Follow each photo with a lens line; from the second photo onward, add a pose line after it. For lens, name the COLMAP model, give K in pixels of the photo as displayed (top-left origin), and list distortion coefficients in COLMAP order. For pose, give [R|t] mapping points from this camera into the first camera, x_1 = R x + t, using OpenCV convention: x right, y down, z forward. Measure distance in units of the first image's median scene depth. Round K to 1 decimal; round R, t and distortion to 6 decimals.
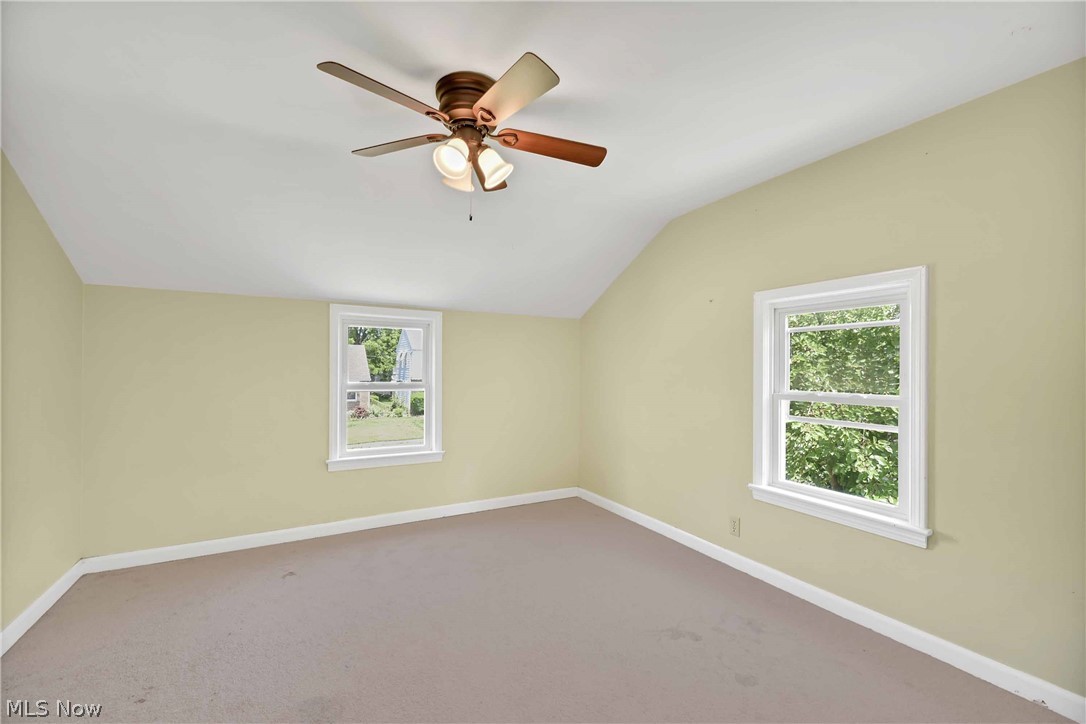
lens RADIAL K [[439.9, 0, 541.8], [0, 439.9, 366.2], [0, 0, 1]] dist [-0.006991, -0.002061]
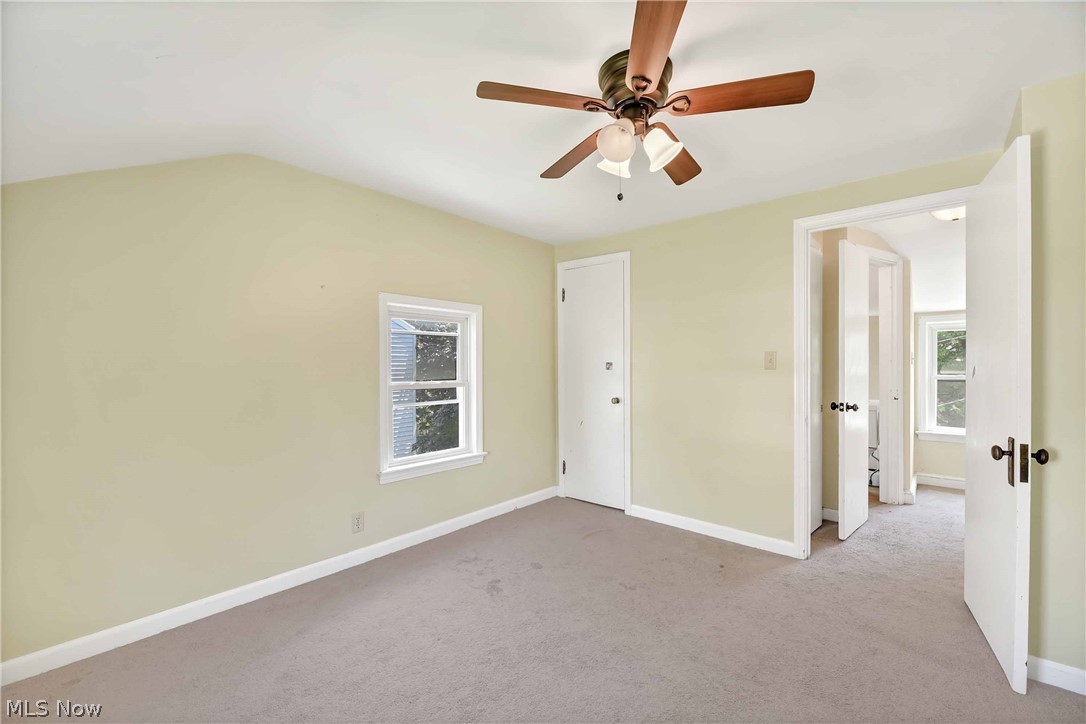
lens RADIAL K [[439.9, 0, 539.3], [0, 439.9, 361.0], [0, 0, 1]] dist [-0.006991, -0.002061]
pose [[-0.332503, 0.000967, 0.943102, -0.583011], [-0.012134, 0.999912, -0.005303, 0.001214], [-0.943024, -0.013206, -0.332462, 0.882478]]
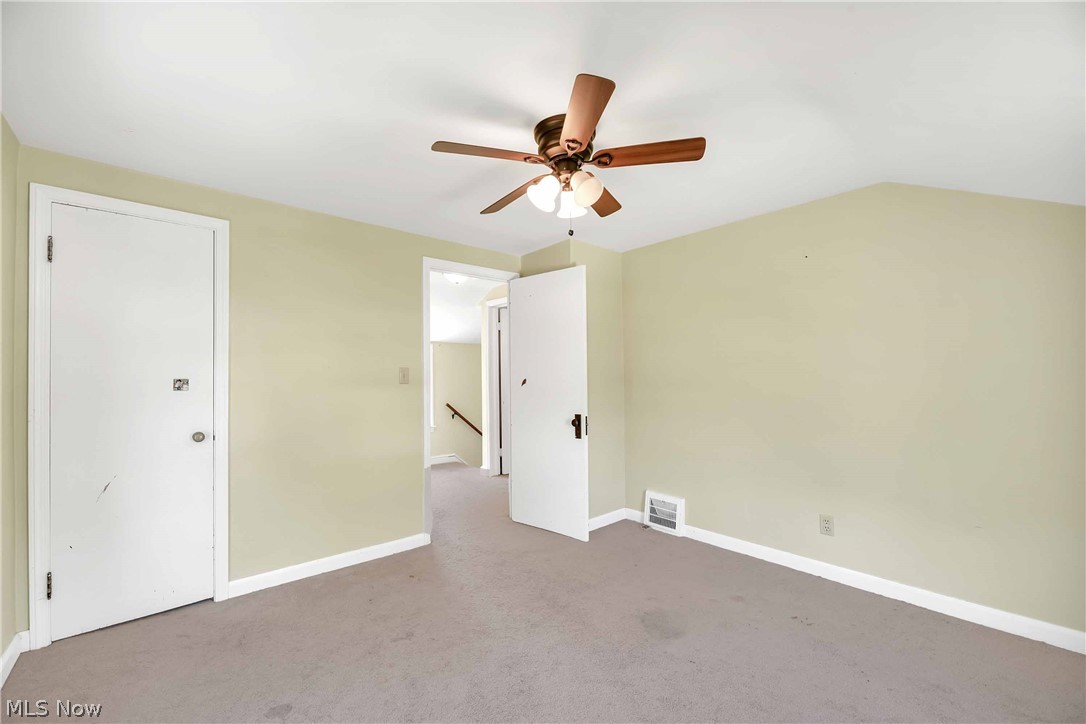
lens RADIAL K [[439.9, 0, 547.4], [0, 439.9, 361.8], [0, 0, 1]] dist [-0.006991, -0.002061]
pose [[-0.977189, -0.001690, -0.212367, 0.077628], [0.008543, 0.998846, -0.047258, 0.008644], [0.212202, -0.047994, -0.976047, 1.216689]]
